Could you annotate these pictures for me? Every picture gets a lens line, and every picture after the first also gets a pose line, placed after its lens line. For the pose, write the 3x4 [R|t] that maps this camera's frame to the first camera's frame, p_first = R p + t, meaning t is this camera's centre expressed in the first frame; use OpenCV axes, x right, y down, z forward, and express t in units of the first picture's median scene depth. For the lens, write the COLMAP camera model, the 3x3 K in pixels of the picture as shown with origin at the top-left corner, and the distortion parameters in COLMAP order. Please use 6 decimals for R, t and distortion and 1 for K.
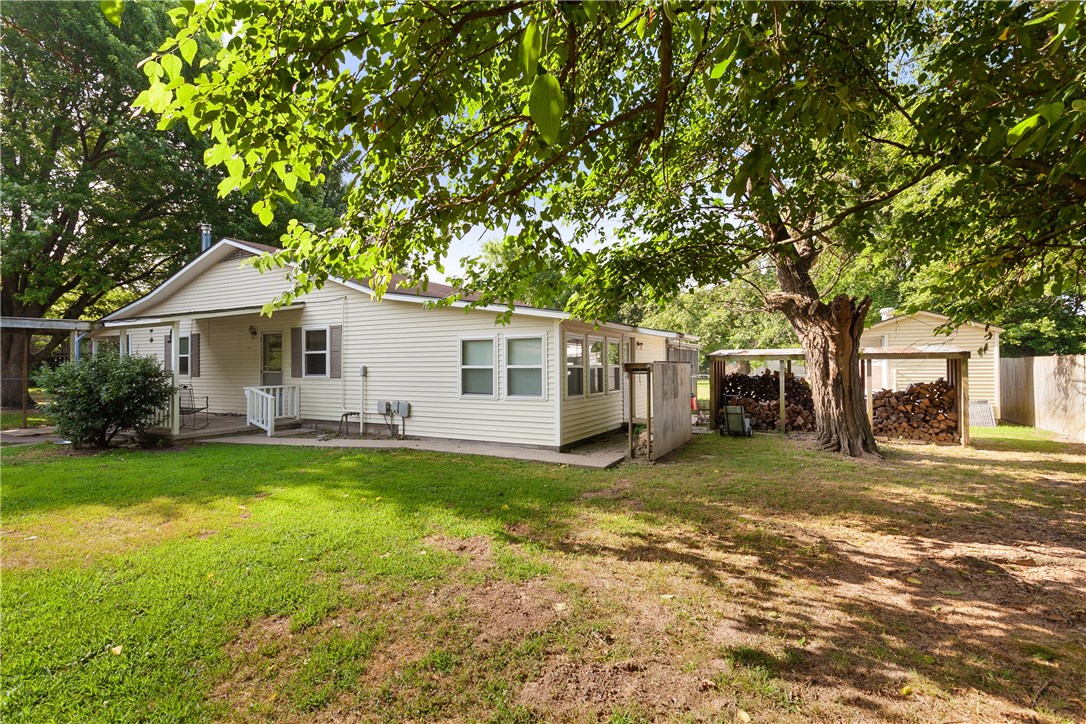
lens RADIAL K [[520.0, 0, 544.8], [0, 520.0, 364.1], [0, 0, 1]] dist [0.000171, 0.001434]
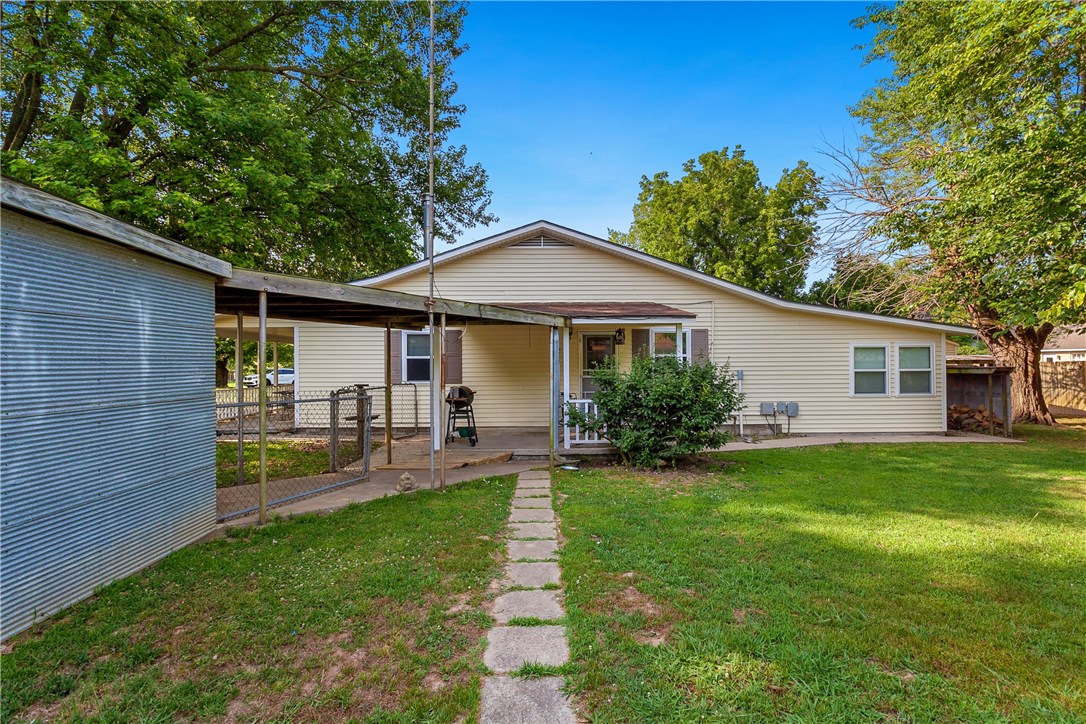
lens RADIAL K [[520.0, 0, 541.8], [0, 520.0, 361.2], [0, 0, 1]] dist [0.000171, 0.001434]
pose [[0.866882, 0.004639, 0.498491, -1.352505], [-0.001454, 0.999976, -0.006778, -0.006377], [-0.498511, 0.005151, 0.866868, 0.336351]]
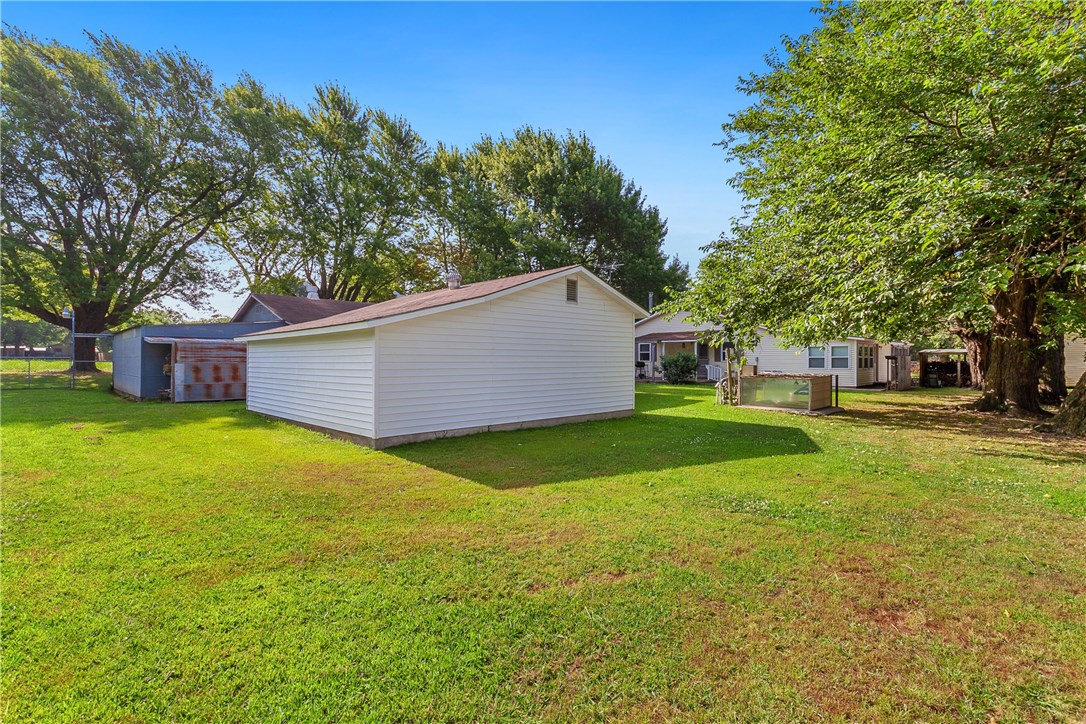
lens RADIAL K [[520.0, 0, 546.5], [0, 520.0, 358.3], [0, 0, 1]] dist [0.000171, 0.001434]
pose [[0.958745, 0.002047, -0.284261, -0.669349], [0.001558, 0.999921, 0.012456, -0.024697], [0.284264, -0.012385, 0.958666, -1.824477]]
